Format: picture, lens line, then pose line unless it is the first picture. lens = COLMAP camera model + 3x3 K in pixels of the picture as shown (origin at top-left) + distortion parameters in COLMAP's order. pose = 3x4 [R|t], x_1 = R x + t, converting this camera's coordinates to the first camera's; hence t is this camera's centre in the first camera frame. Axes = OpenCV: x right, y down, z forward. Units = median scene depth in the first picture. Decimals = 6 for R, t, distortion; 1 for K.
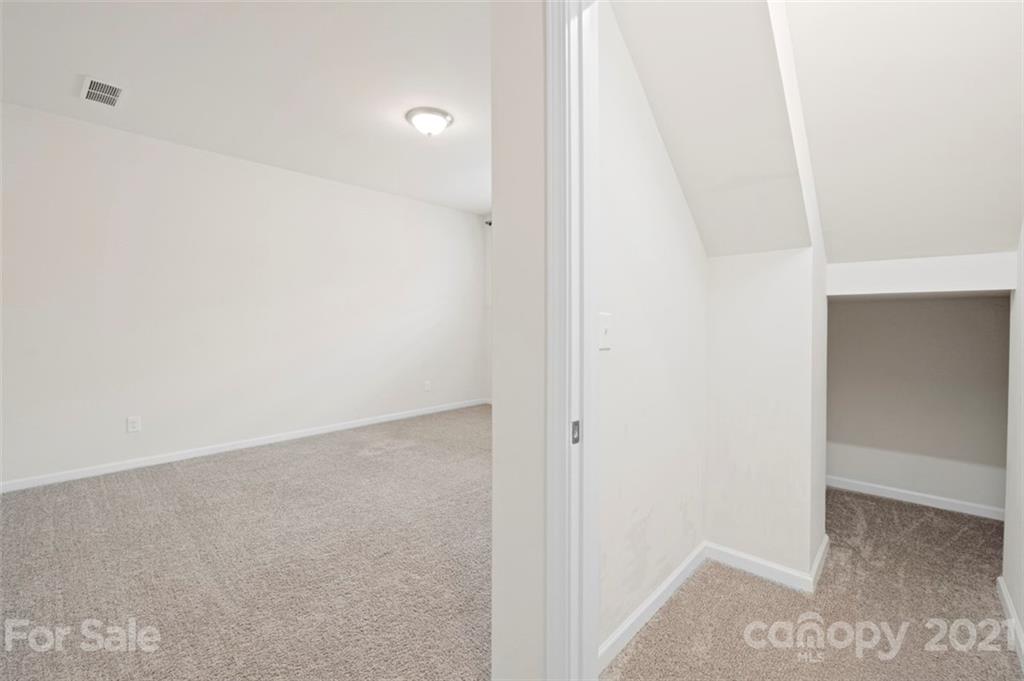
lens RADIAL K [[439.5, 0, 511.8], [0, 439.5, 330.7], [0, 0, 1]] dist [-0.000606, -0.000193]
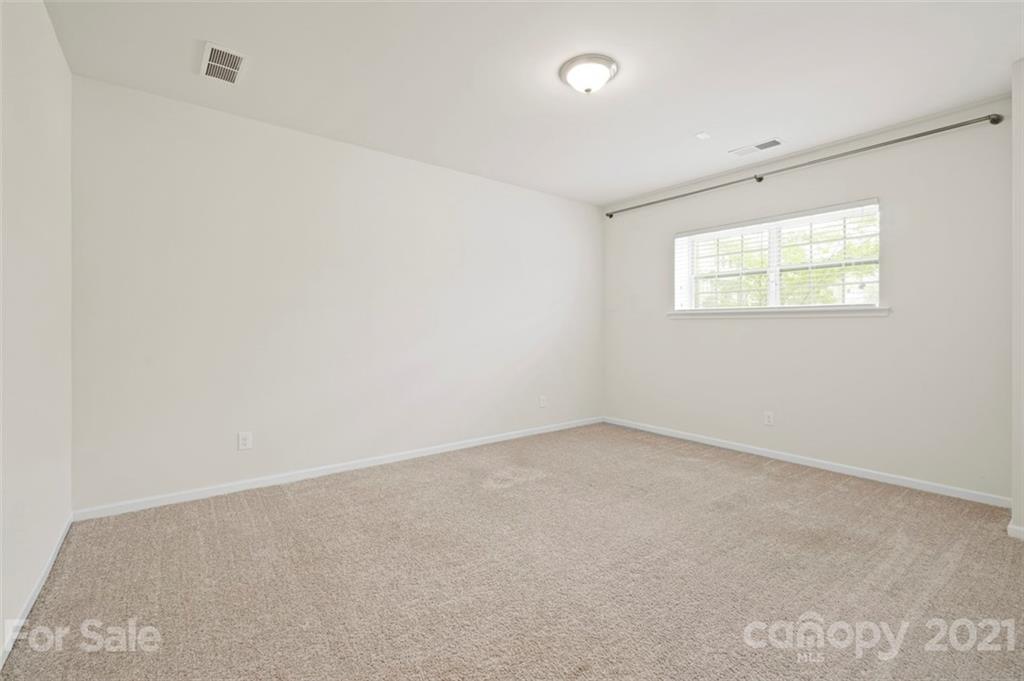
lens RADIAL K [[437.6, 0, 508.6], [0, 437.6, 326.9], [0, 0, 1]] dist [-0.000106, 0.000018]
pose [[0.987784, 0.002260, -0.155816, -0.207238], [-0.005878, 0.999724, -0.022766, -0.003515], [0.155721, 0.023404, 0.987524, 0.213911]]
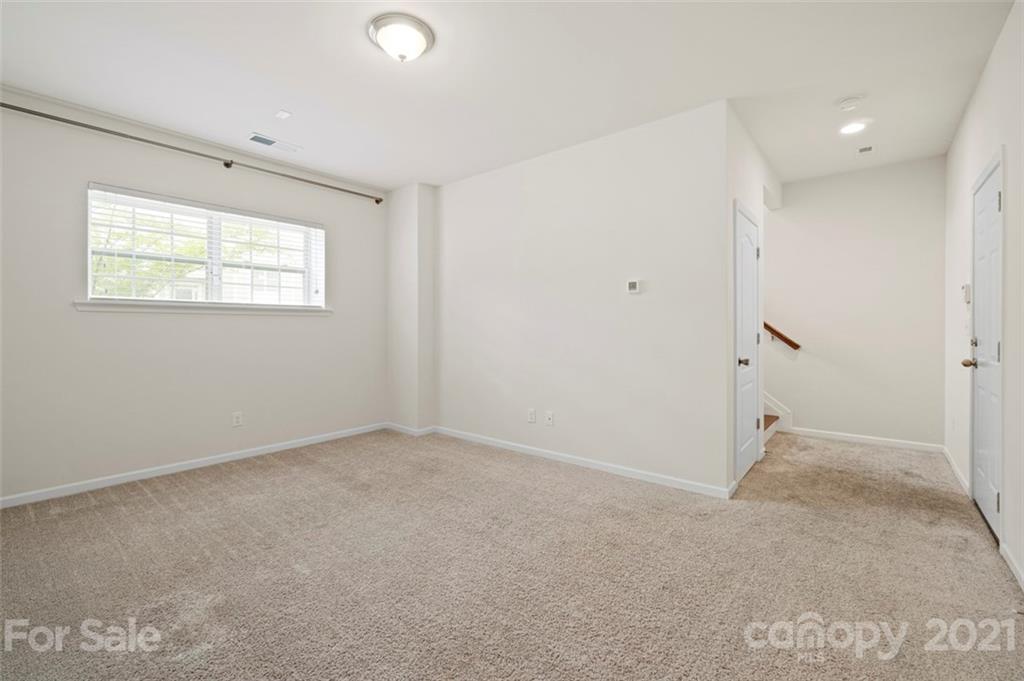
lens RADIAL K [[437.6, 0, 508.6], [0, 437.6, 326.9], [0, 0, 1]] dist [-0.000106, 0.000018]
pose [[-0.052149, -0.005267, 0.998625, -0.924794], [0.018006, 0.999819, 0.006214, -0.022451], [-0.998477, 0.018306, -0.052045, 0.904989]]
